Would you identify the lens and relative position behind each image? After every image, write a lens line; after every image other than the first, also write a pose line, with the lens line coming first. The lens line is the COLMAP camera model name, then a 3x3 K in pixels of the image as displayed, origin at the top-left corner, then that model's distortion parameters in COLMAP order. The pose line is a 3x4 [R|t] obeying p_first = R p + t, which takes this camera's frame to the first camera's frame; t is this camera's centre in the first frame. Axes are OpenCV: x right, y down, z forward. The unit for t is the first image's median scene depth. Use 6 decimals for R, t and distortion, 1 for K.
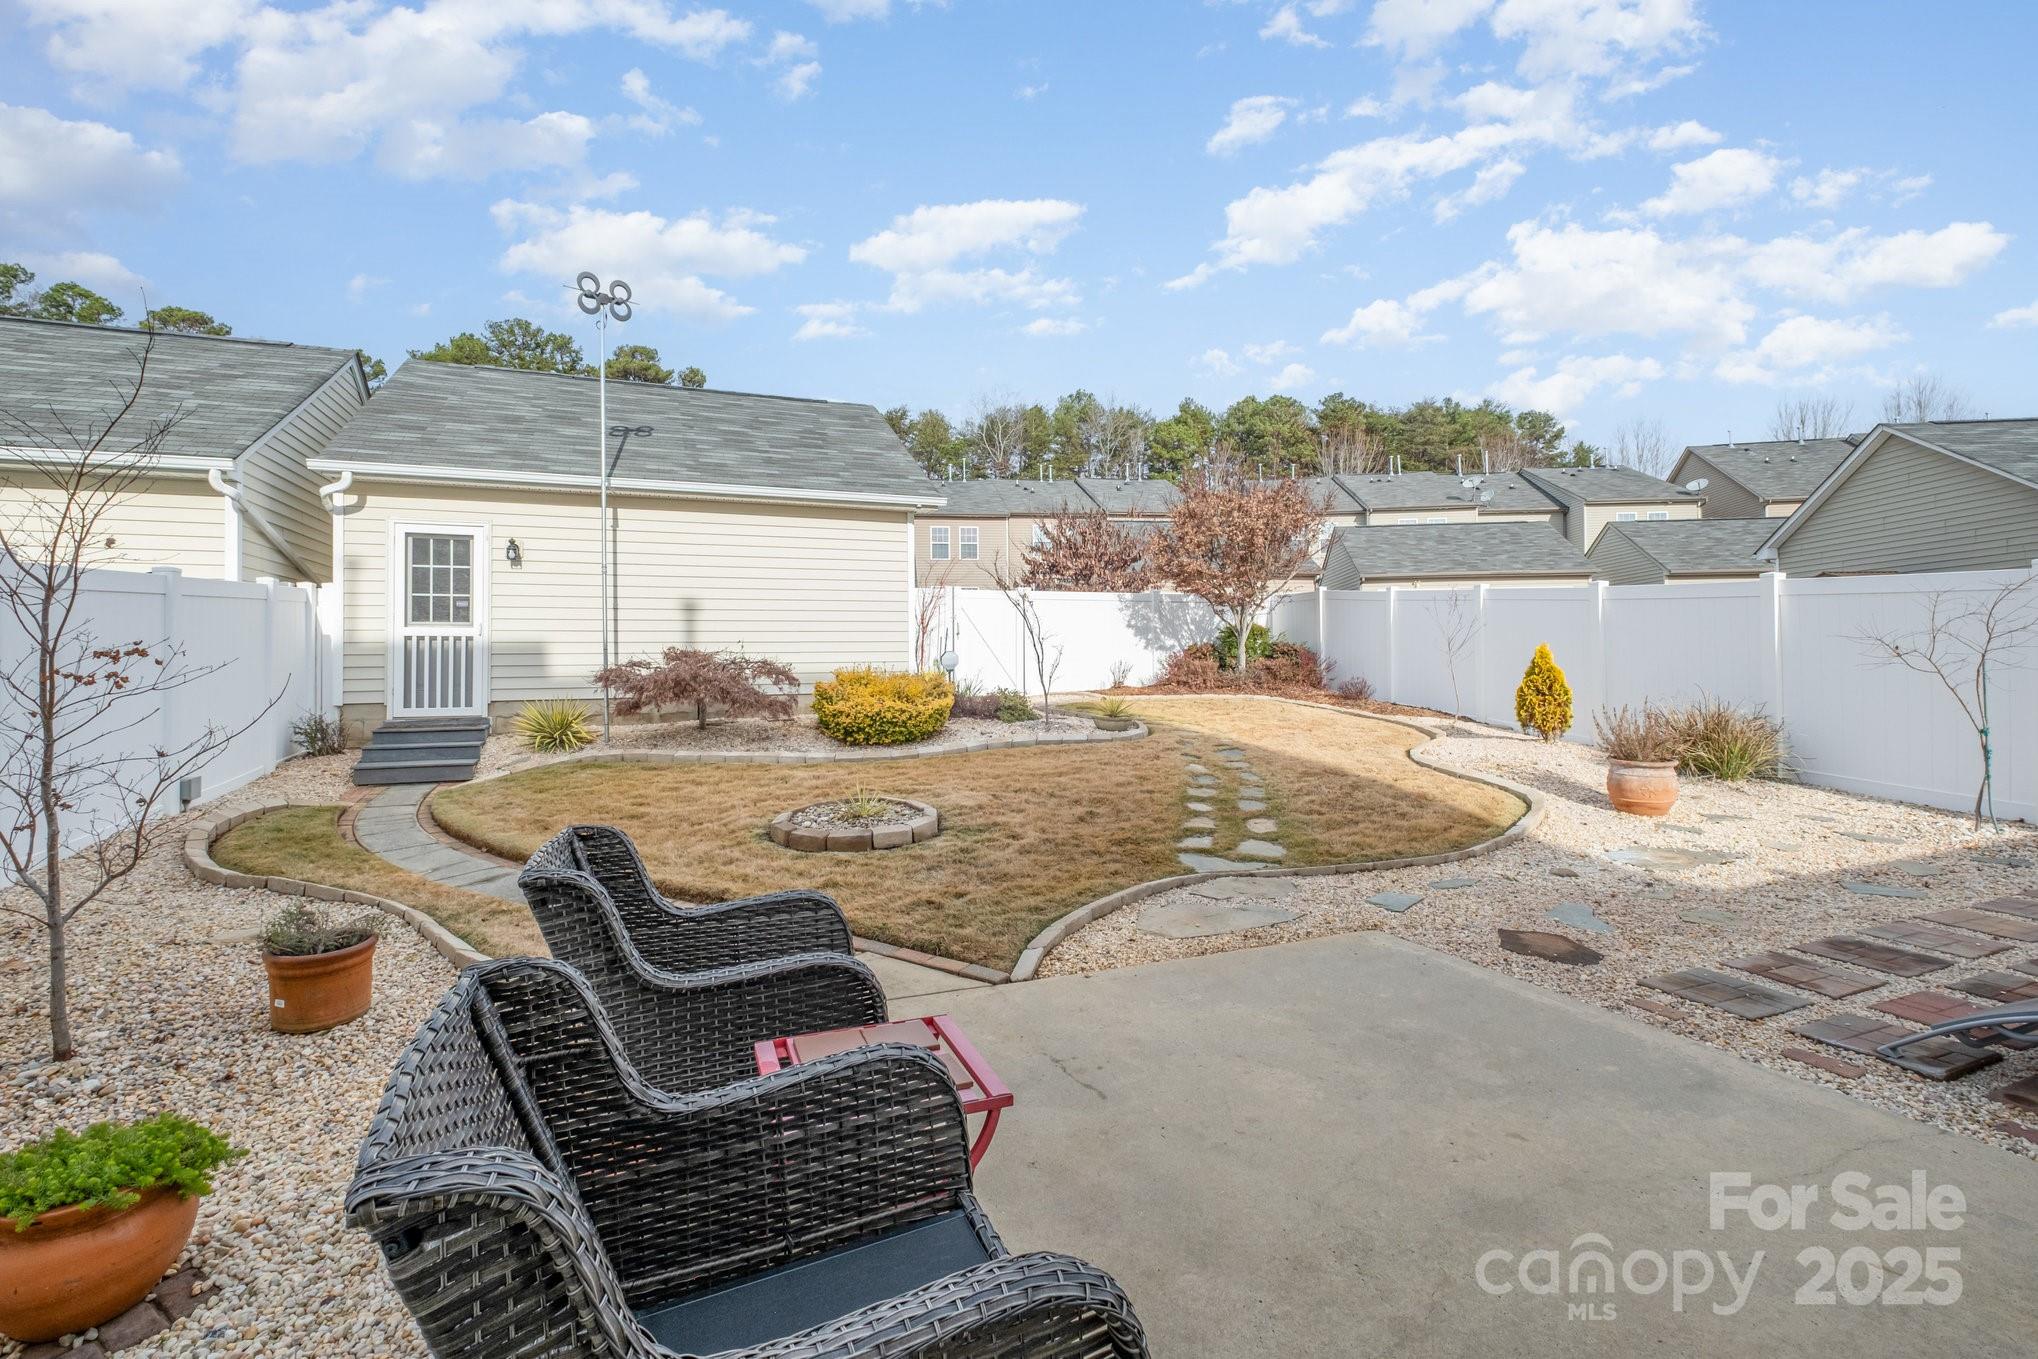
lens RADIAL K [[891.1, 0, 1014.7], [0, 891.1, 640.5], [0, 0, 1]] dist [-0.000787, 0.000047]
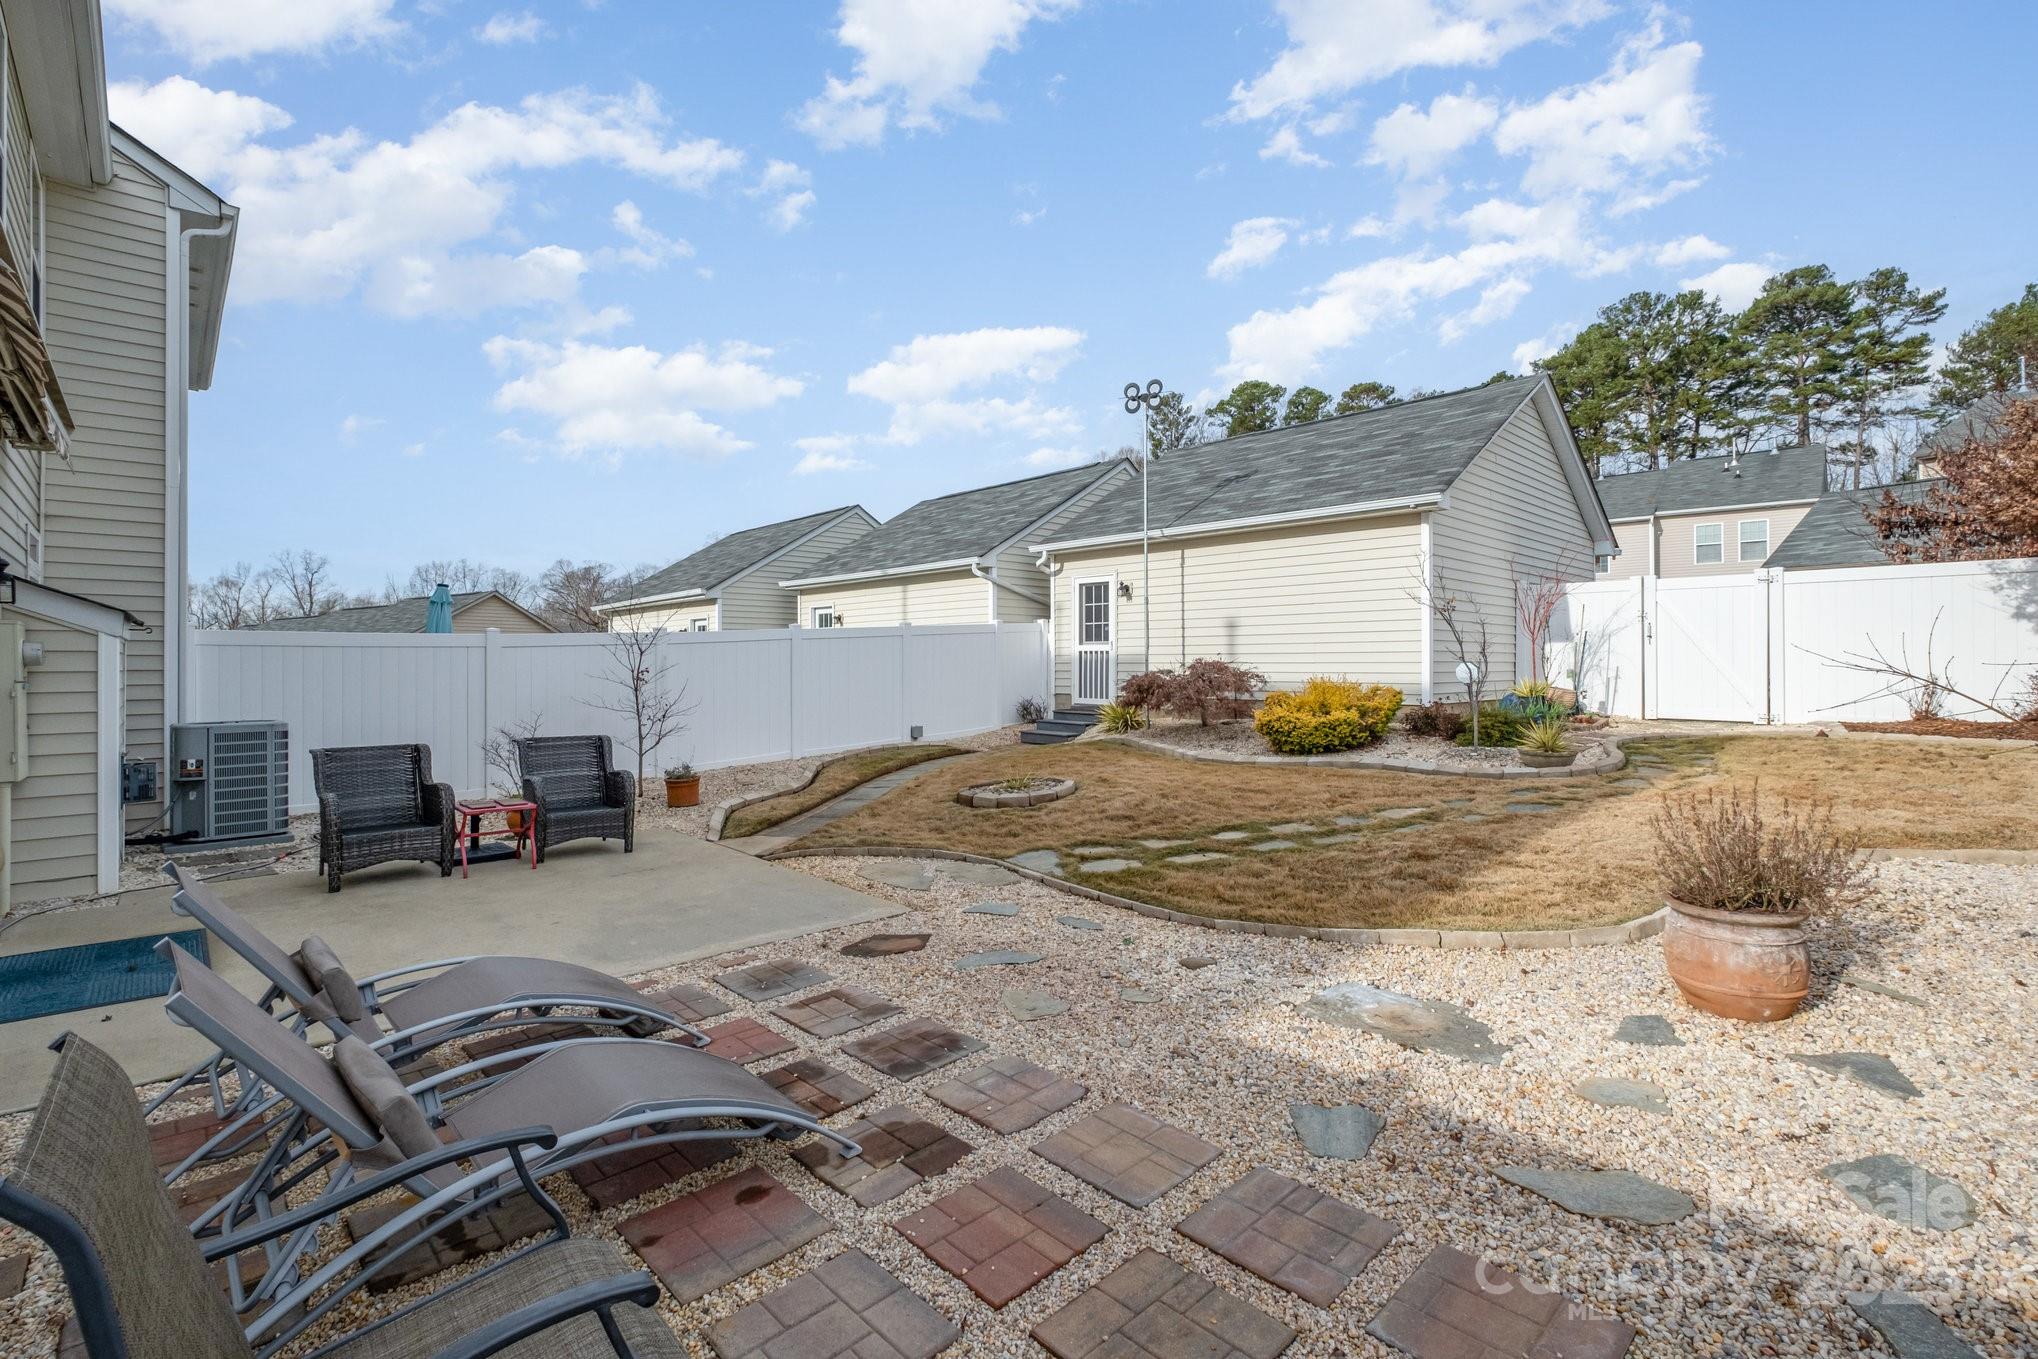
lens RADIAL K [[917.6, 0, 1021.7], [0, 917.6, 653.7], [0, 0, 1]] dist [-0.003040, -0.000198]
pose [[0.372995, -0.000334, -0.927833, 0.721494], [0.018182, 0.999811, 0.006949, -0.012968], [0.927655, -0.019462, 0.372930, 0.302144]]
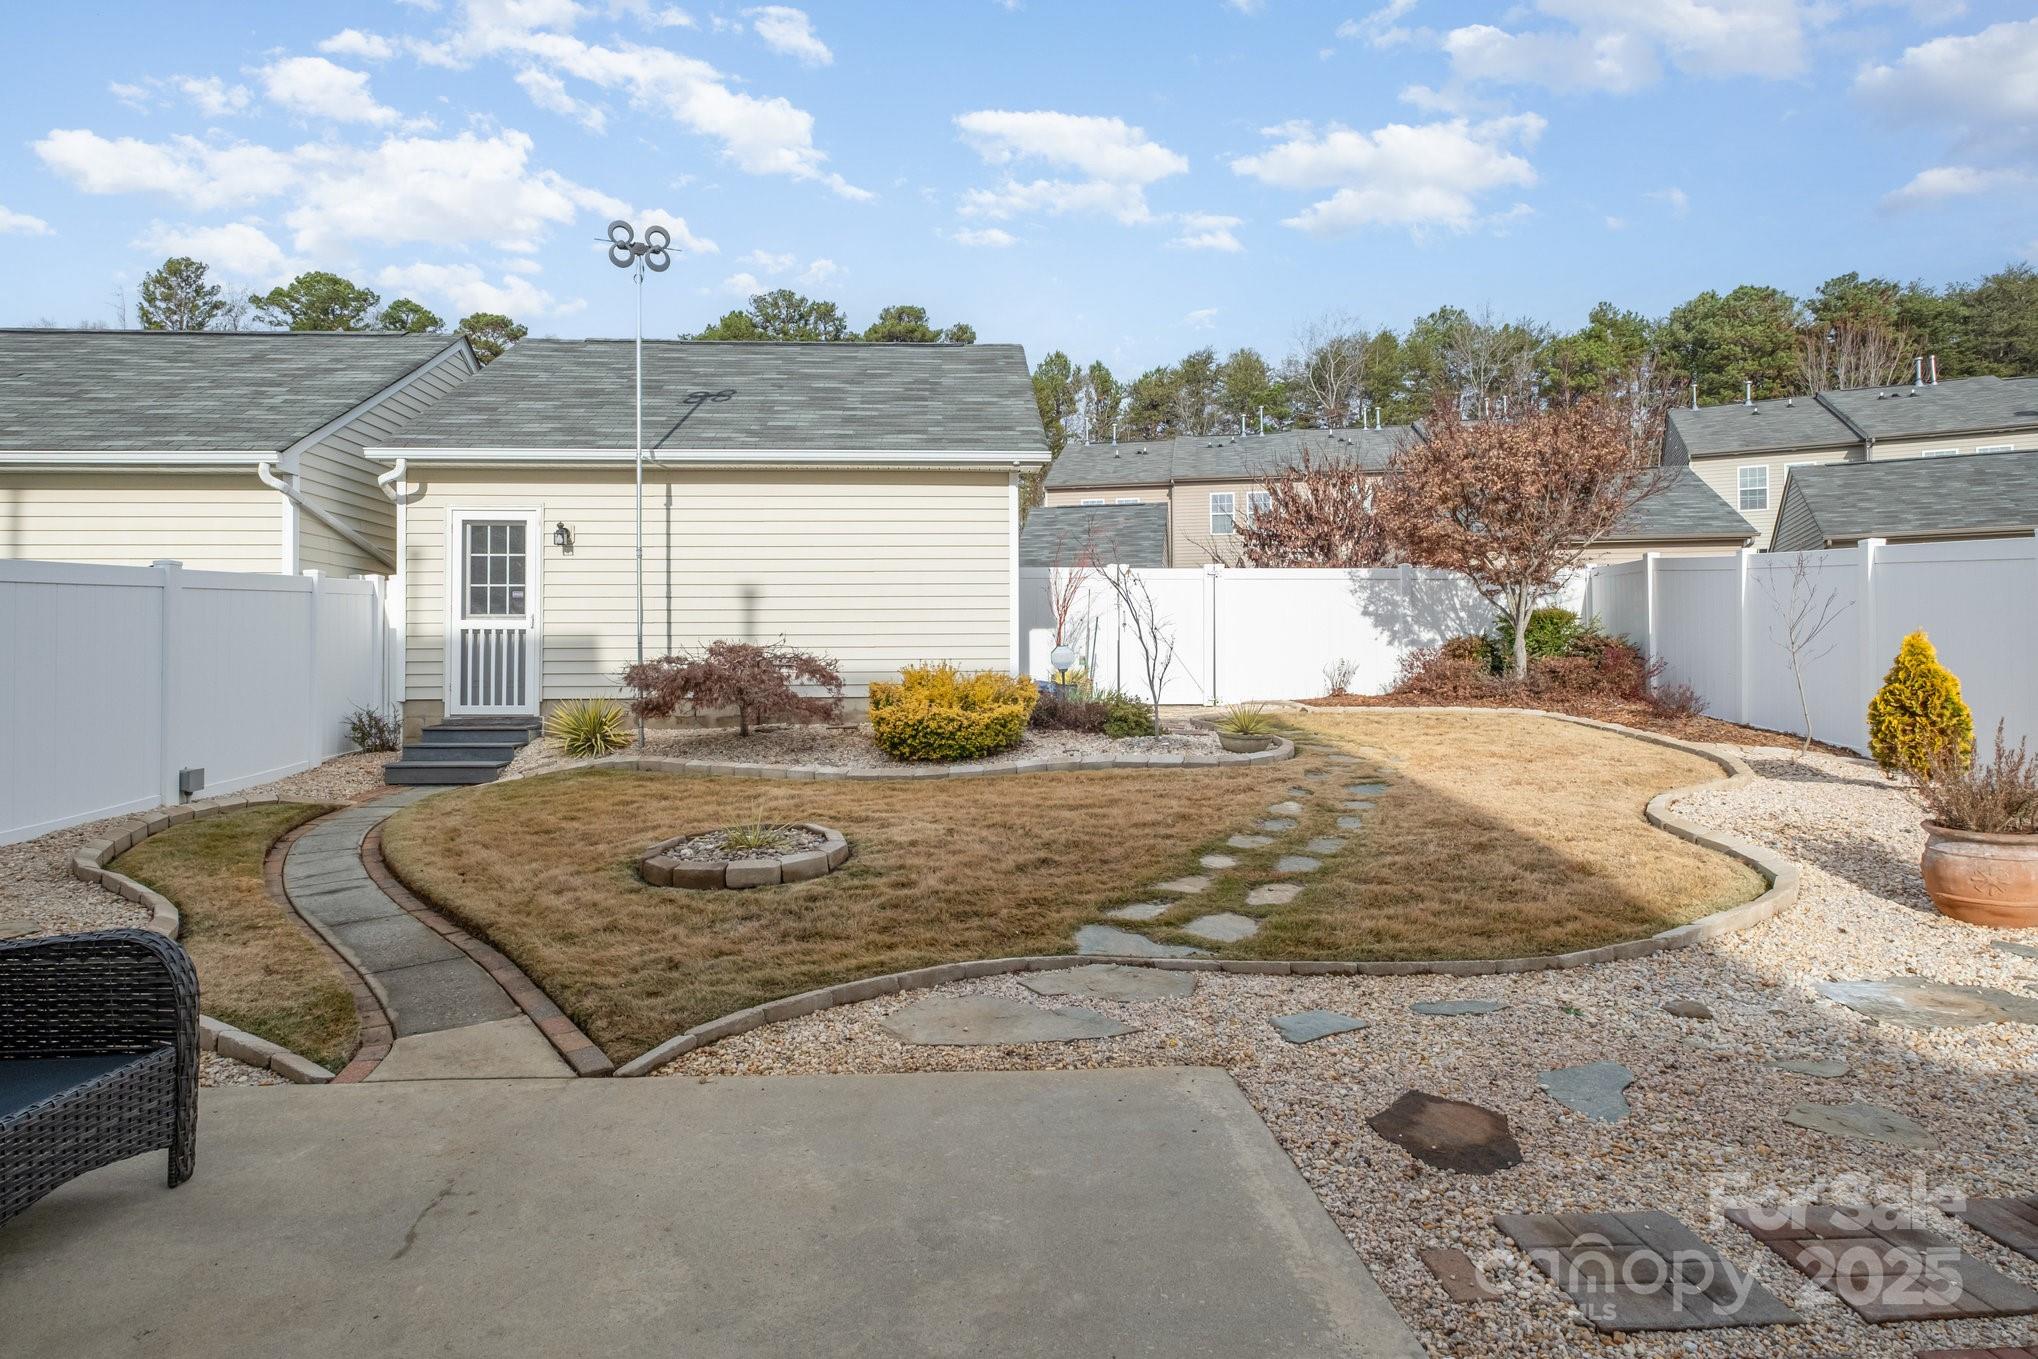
lens RADIAL K [[1081.9, 0, 1016.3], [0, 1081.9, 641.0], [0, 0, 1]] dist [-0.001257, 0.001441]
pose [[0.948013, -0.001868, -0.318227, 0.230895], [0.002985, 0.999991, 0.003024, 0.005480], [0.318218, -0.003817, 0.948010, 0.092995]]
